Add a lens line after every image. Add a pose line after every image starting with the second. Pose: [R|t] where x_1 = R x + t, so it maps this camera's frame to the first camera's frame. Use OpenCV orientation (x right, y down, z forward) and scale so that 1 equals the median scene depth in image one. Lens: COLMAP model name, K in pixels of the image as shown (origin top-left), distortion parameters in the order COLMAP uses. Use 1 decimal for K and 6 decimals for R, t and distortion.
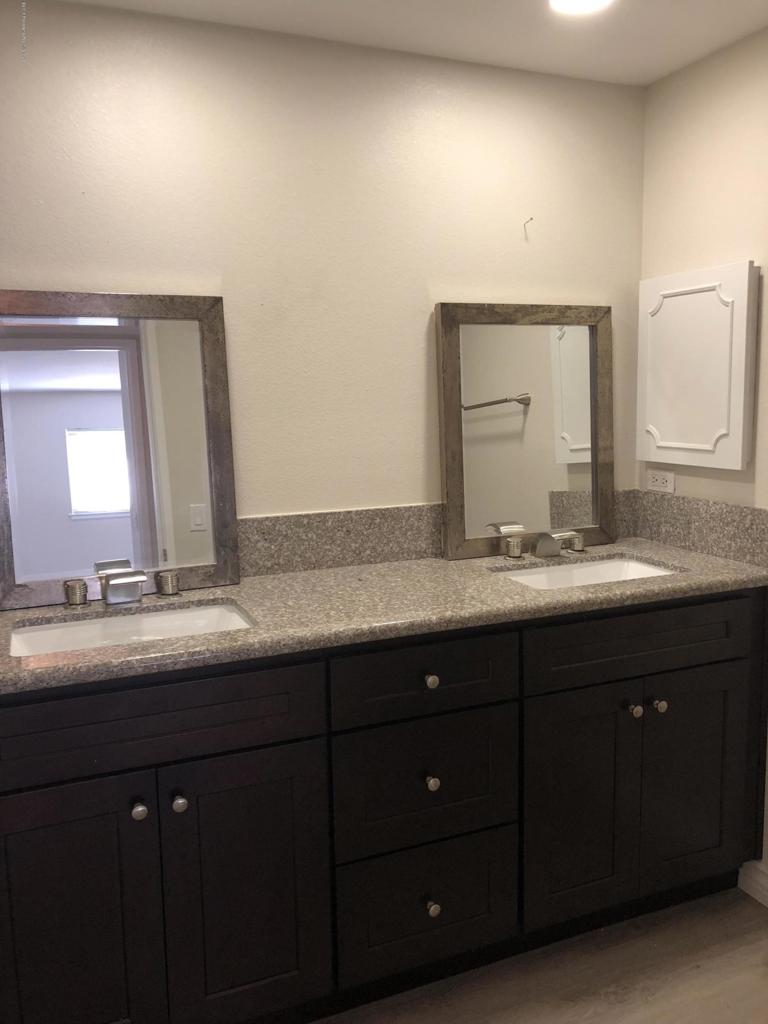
lens RADIAL K [[850.8, 0, 384.0], [0, 850.8, 512.0], [0, 0, 1]] dist [0.002954, 0.001626]
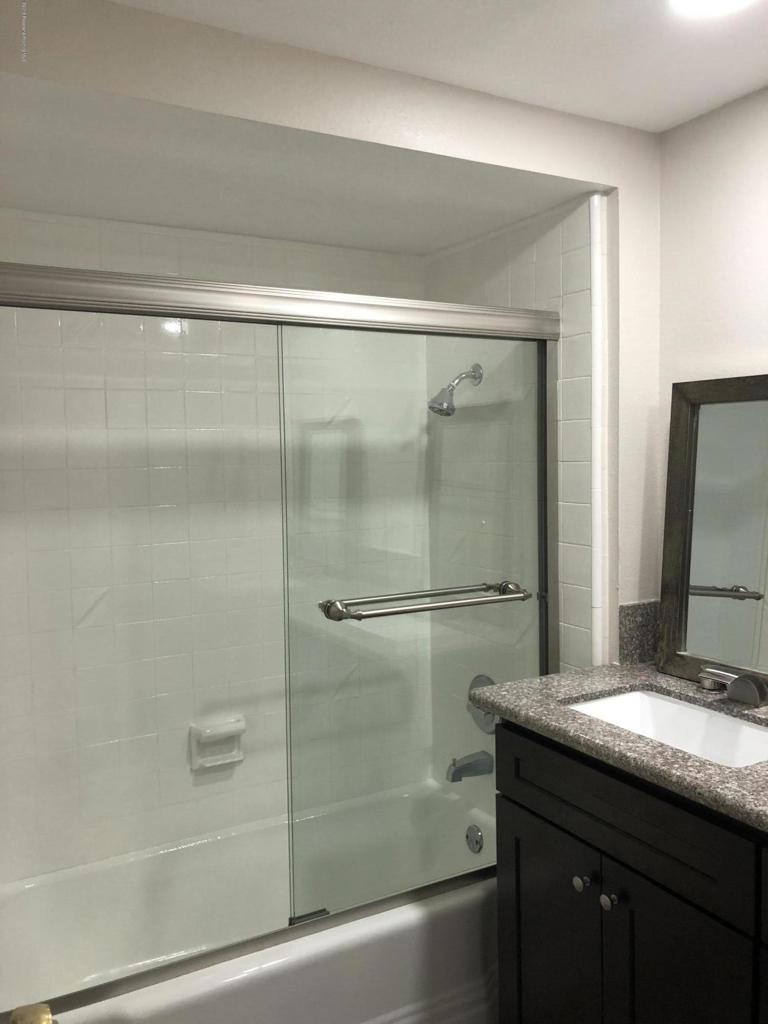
lens RADIAL K [[850.8, 0, 384.0], [0, 850.8, 512.0], [0, 0, 1]] dist [0.002954, 0.001626]
pose [[0.102174, 0.080597, -0.991496, 0.638594], [-0.130166, 0.989226, 0.066999, -0.125928], [0.986214, 0.122214, 0.111564, 0.576853]]
